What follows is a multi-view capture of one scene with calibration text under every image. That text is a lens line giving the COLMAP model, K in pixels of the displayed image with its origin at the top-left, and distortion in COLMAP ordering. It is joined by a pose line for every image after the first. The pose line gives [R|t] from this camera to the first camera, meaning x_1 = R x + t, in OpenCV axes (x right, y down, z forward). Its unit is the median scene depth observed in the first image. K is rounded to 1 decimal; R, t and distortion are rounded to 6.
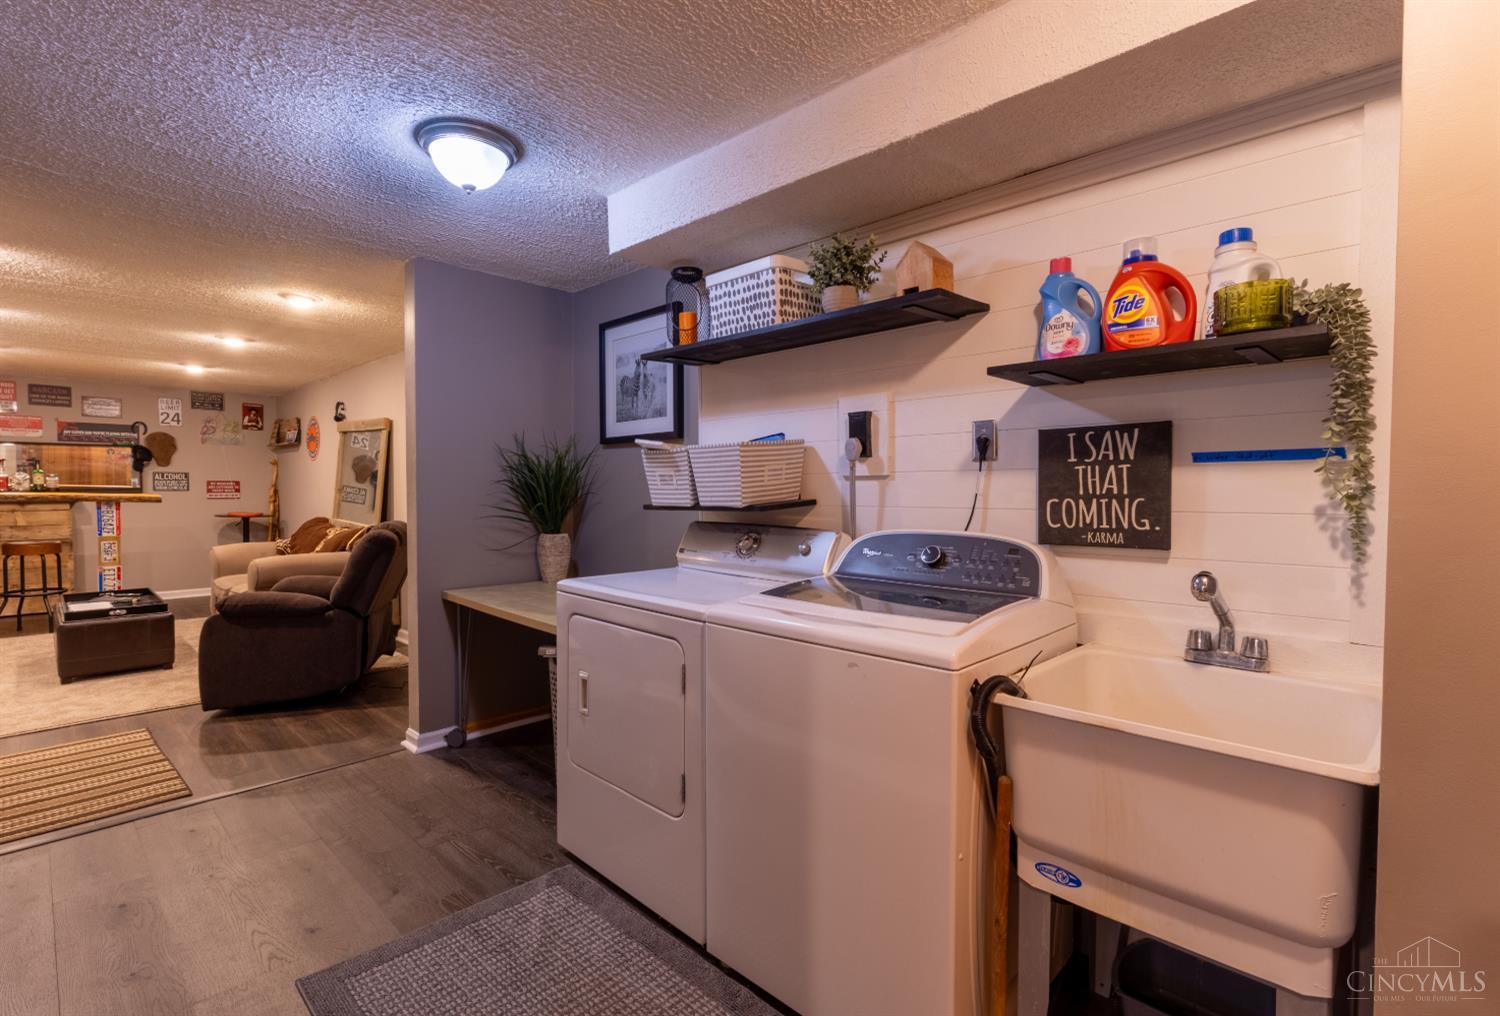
lens RADIAL K [[691.6, 0, 745.6], [0, 691.6, 511.1], [0, 0, 1]] dist [-0.002331, 0.000007]
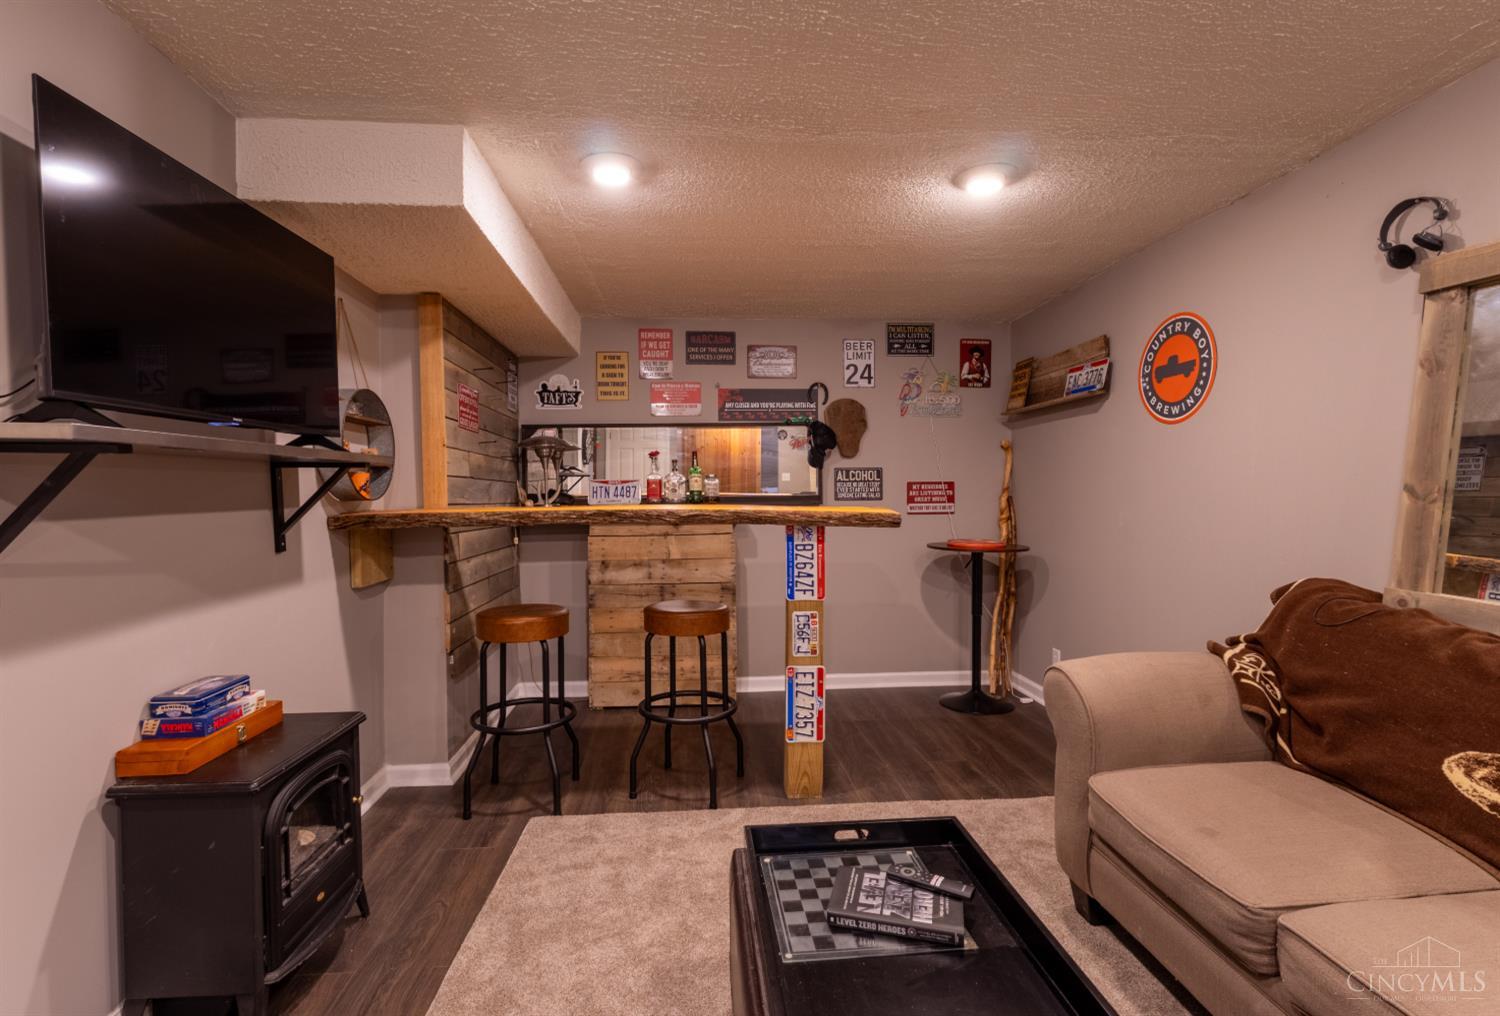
lens RADIAL K [[691.6, 0, 751.0], [0, 691.6, 504.1], [0, 0, 1]] dist [-0.002331, 0.000007]
pose [[0.757392, -0.003455, -0.652952, -0.565508], [-0.010975, 0.999777, -0.018020, -0.016016], [0.652869, 0.020814, 0.757185, 0.546607]]
